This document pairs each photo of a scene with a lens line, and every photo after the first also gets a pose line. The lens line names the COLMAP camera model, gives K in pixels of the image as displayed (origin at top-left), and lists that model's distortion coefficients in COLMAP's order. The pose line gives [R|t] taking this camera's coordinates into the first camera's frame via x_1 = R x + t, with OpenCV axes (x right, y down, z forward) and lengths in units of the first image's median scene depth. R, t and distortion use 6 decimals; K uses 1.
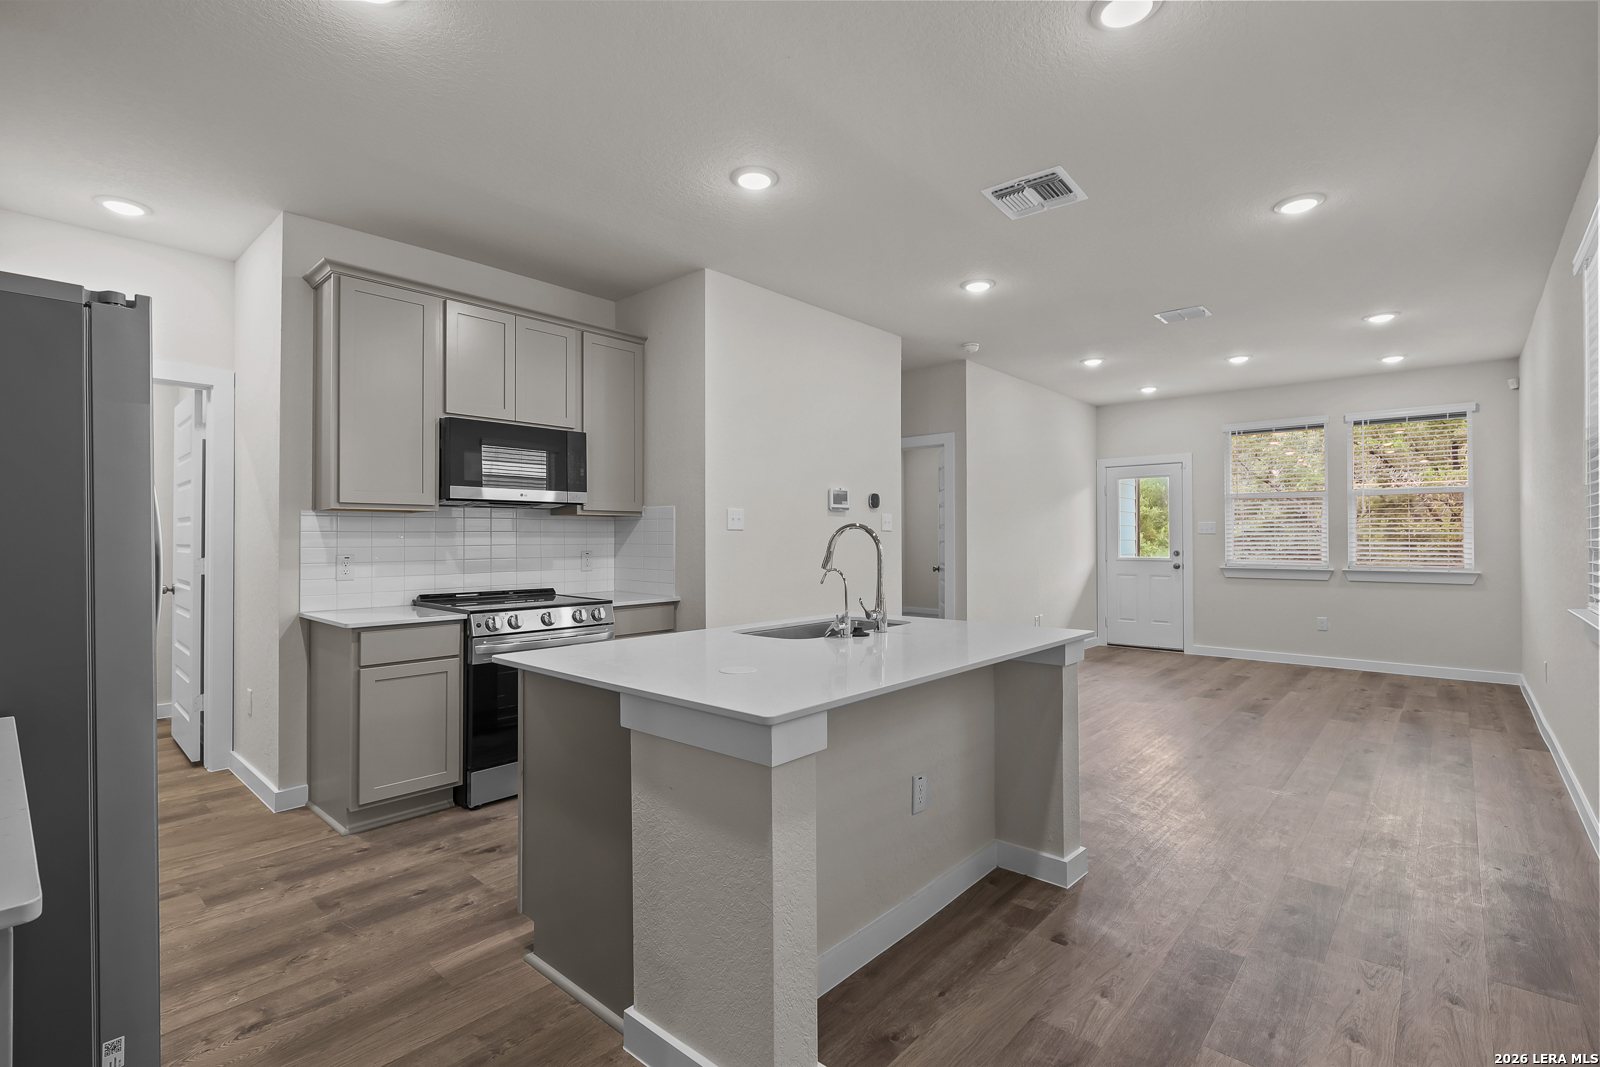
lens RADIAL K [[742.4, 0, 797.2], [0, 742.4, 529.5], [0, 0, 1]] dist [-0.007748, 0.003683]
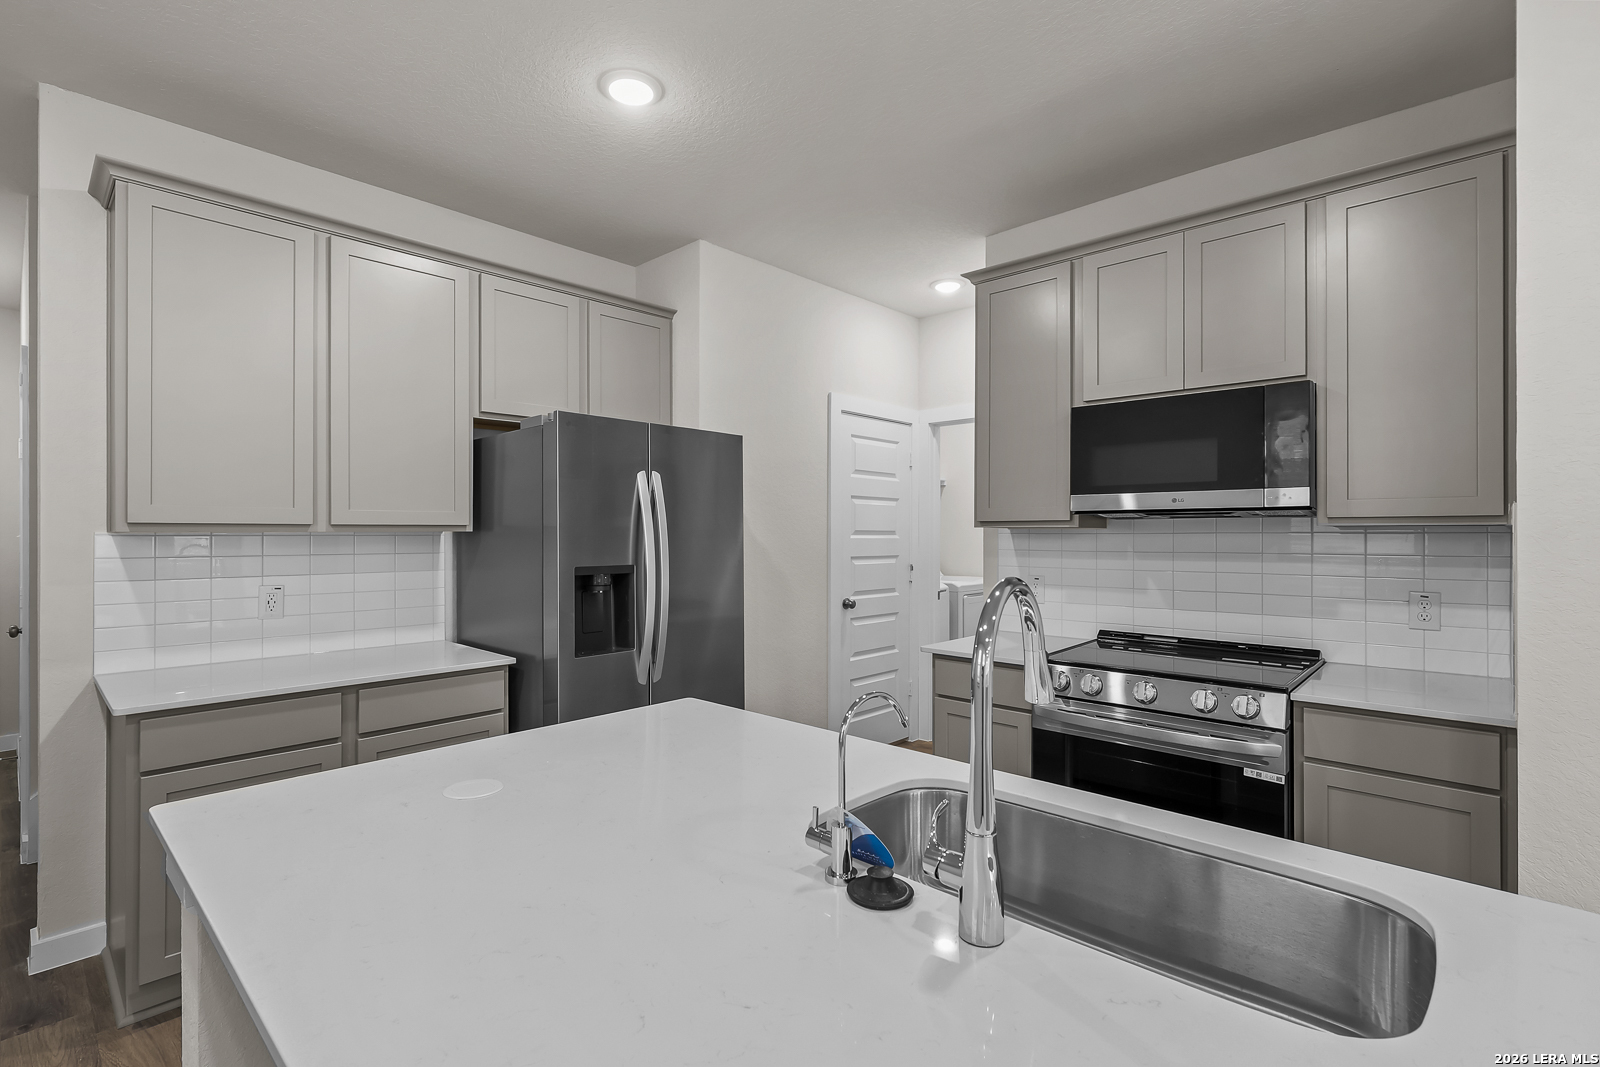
lens RADIAL K [[742.4, 0, 789.4], [0, 742.4, 533.0], [0, 0, 1]] dist [-0.007748, 0.003683]
pose [[-0.026304, 0.003375, -0.999648, 0.271065], [0.011038, 0.999934, 0.003085, -0.020950], [0.999593, -0.010953, -0.026340, 0.599657]]
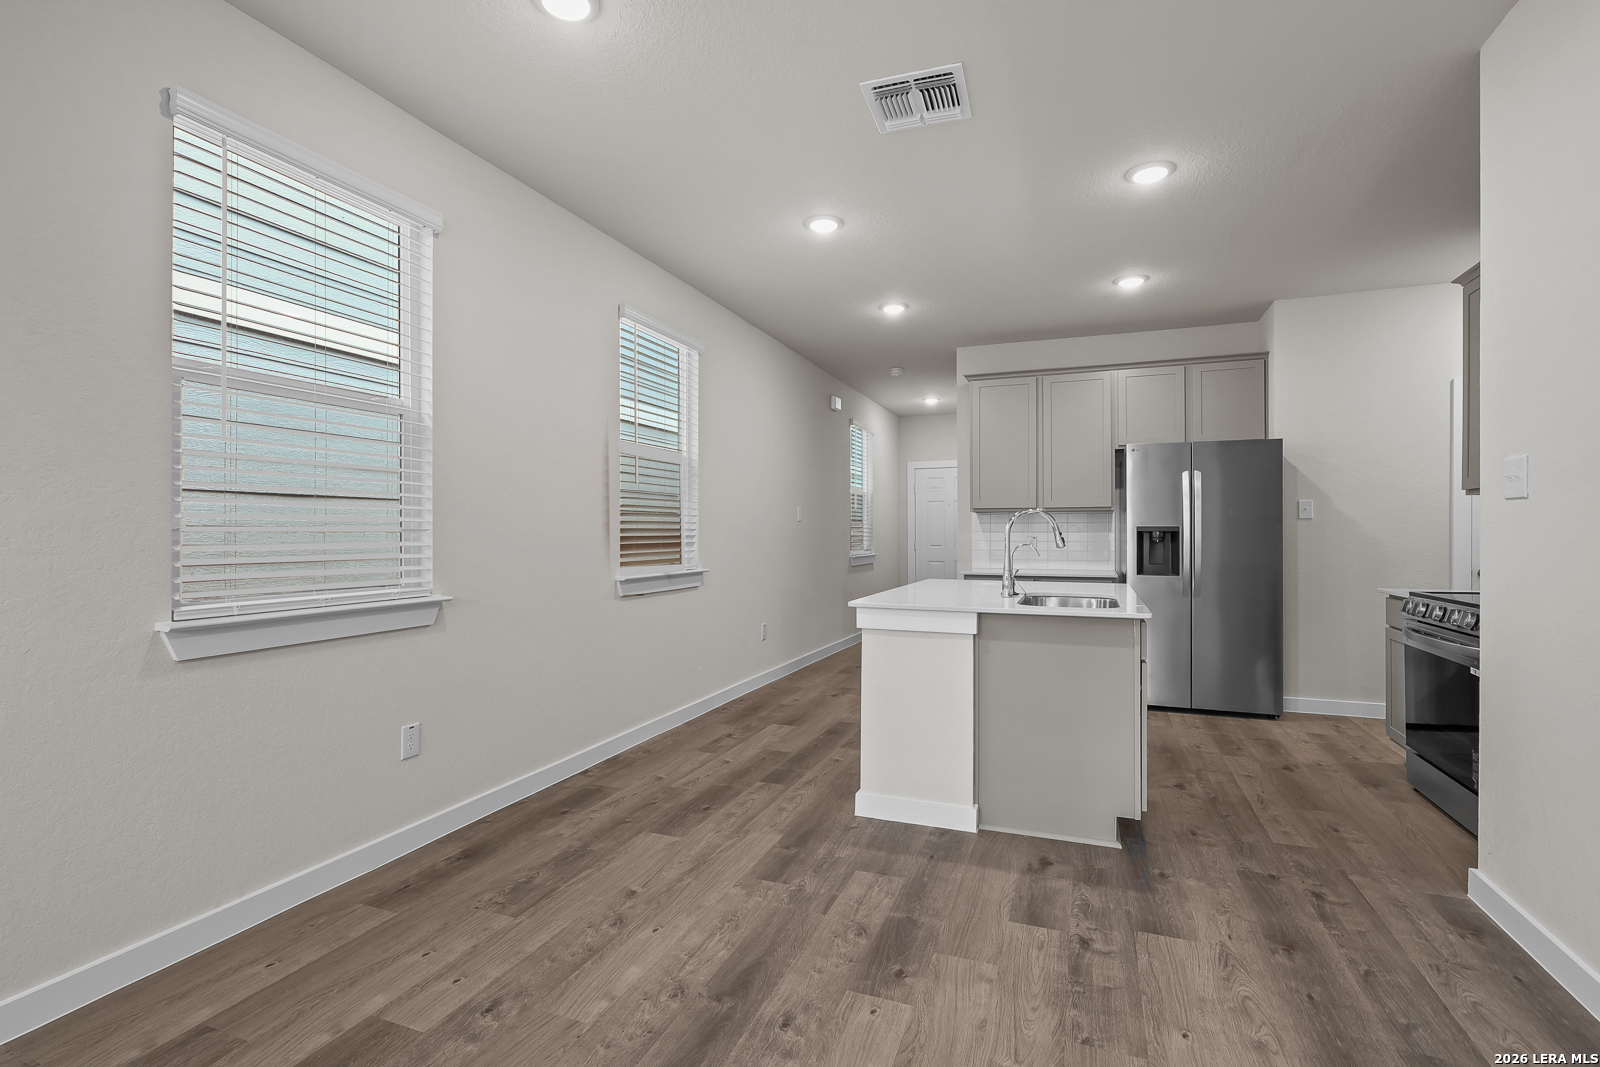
lens RADIAL K [[742.4, 0, 794.7], [0, 742.4, 532.4], [0, 0, 1]] dist [-0.007748, 0.003683]
pose [[-0.937892, 0.000550, -0.346927, 0.559688], [0.004787, 0.999924, -0.011355, 0.027677], [0.346894, -0.012310, -0.937823, 1.309183]]
